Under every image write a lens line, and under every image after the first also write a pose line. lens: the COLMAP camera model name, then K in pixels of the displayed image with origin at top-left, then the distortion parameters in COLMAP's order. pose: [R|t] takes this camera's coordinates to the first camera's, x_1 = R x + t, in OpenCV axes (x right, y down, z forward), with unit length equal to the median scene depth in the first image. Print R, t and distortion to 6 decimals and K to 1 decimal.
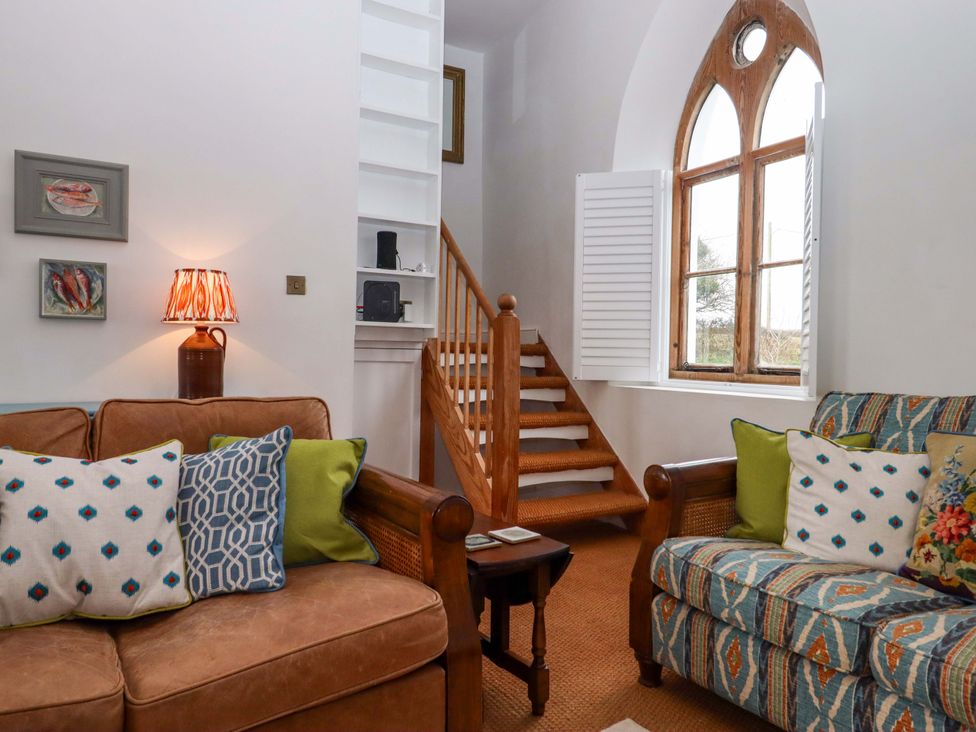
lens RADIAL K [[684.9, 0, 487.9], [0, 684.9, 362.3], [0, 0, 1]] dist [0.012922, 0.003085]
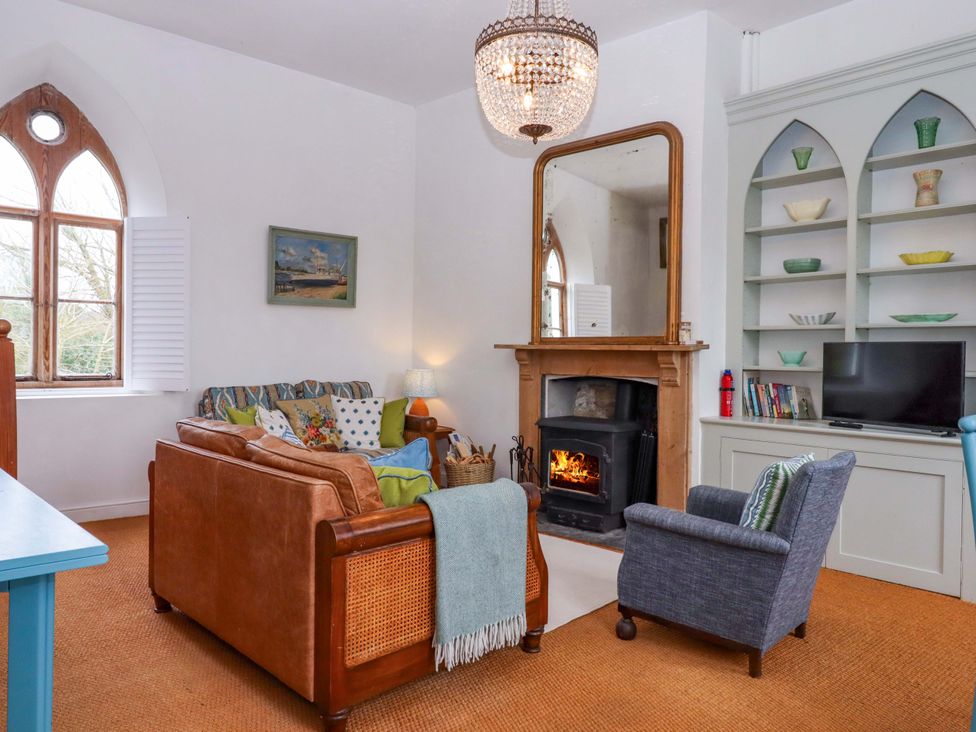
lens RADIAL K [[732.9, 0, 487.9], [0, 732.9, 363.5], [0, 0, 1]] dist [-0.004184, -0.003347]
pose [[-0.225203, -0.023574, 0.974027, -2.217743], [-0.003393, 0.999720, 0.023412, -0.099604], [-0.974306, 0.001968, -0.225220, 0.954343]]
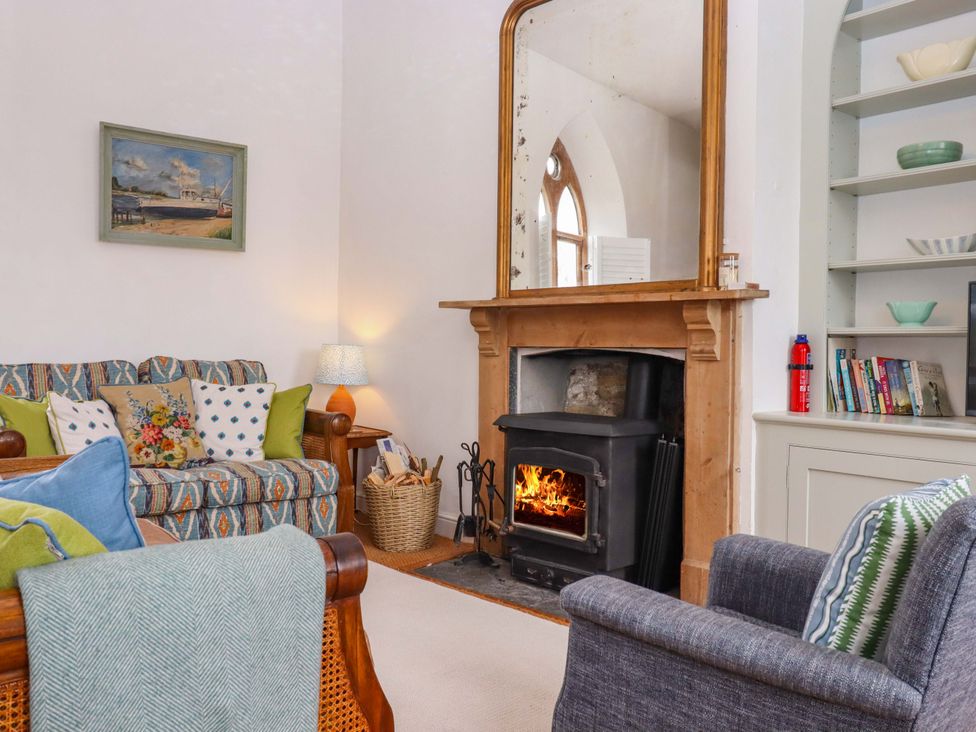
lens RADIAL K [[873.8, 0, 487.1], [0, 873.8, 364.4], [0, 0, 1]] dist [0.012100, -0.024801]
pose [[-0.178186, -0.027120, 0.983623, -1.615454], [-0.004200, 0.999632, 0.026800, -0.004329], [-0.983988, 0.000644, -0.178234, 0.545514]]
